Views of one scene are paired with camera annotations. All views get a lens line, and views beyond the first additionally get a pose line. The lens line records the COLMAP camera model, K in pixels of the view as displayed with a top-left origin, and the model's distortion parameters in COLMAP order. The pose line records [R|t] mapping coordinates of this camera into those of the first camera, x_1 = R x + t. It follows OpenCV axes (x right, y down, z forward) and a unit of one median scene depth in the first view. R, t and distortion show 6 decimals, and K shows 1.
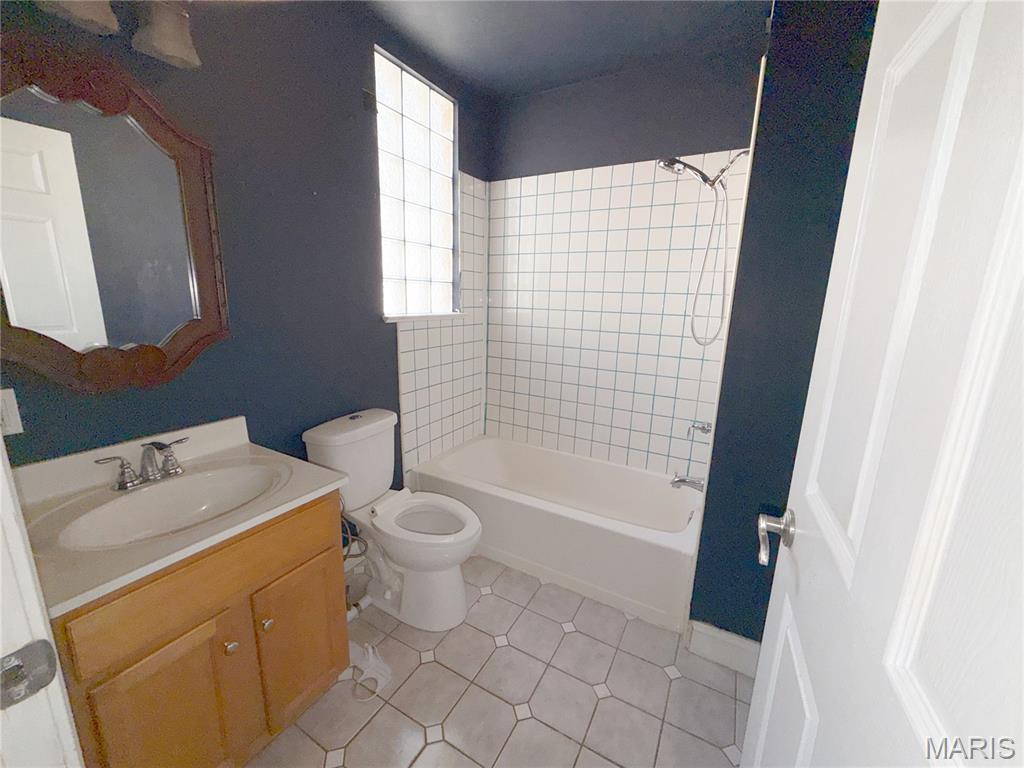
lens RADIAL K [[407.8, 0, 510.9], [0, 407.8, 380.7], [0, 0, 1]] dist [0.001744, -0.000073]
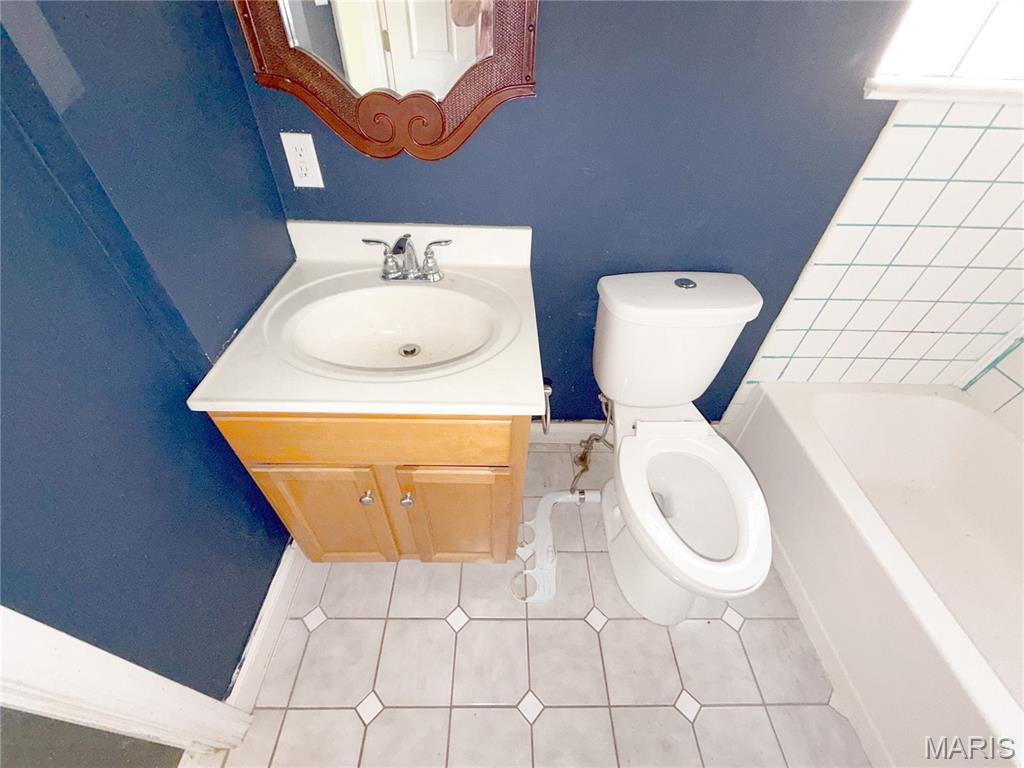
lens RADIAL K [[407.8, 0, 510.7], [0, 407.8, 380.1], [0, 0, 1]] dist [0.001744, -0.000073]
pose [[0.500461, 0.583967, -0.639157, -0.034738], [-0.197504, 0.795804, 0.572441, -0.064909], [0.842930, -0.160249, 0.513605, 0.340628]]
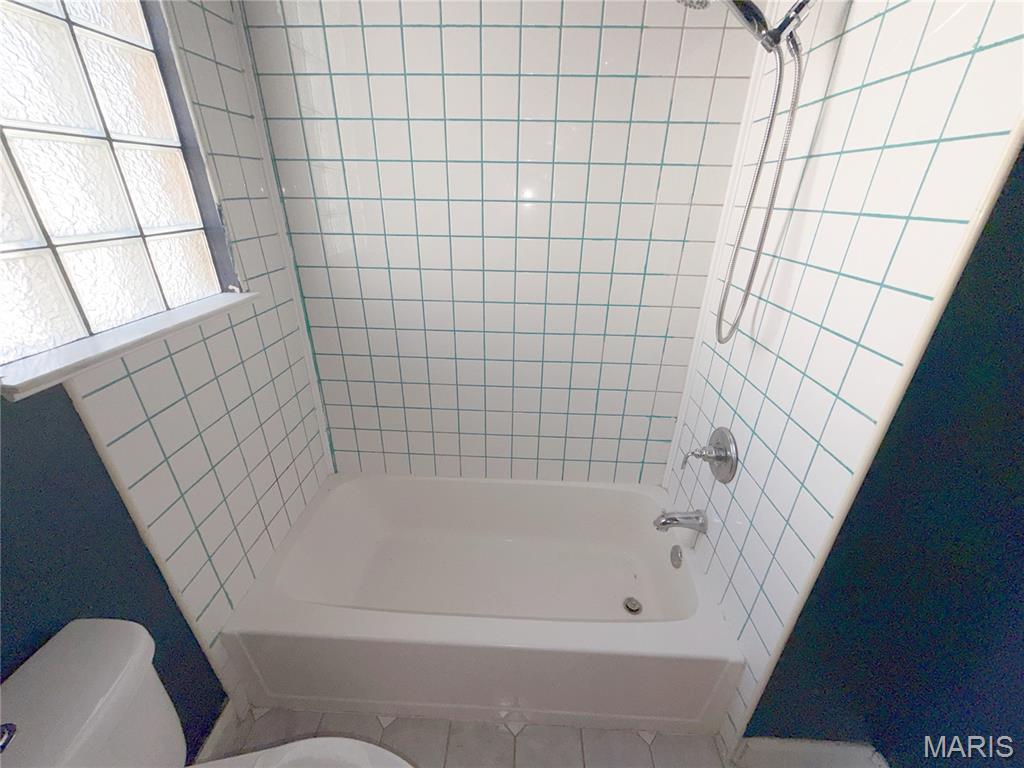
lens RADIAL K [[407.8, 0, 509.7], [0, 407.8, 381.2], [0, 0, 1]] dist [0.001744, -0.000073]
pose [[0.889682, -0.206376, 0.407277, -0.063452], [0.101489, 0.959088, 0.264291, -0.170072], [-0.445158, -0.193800, 0.874229, 0.435598]]
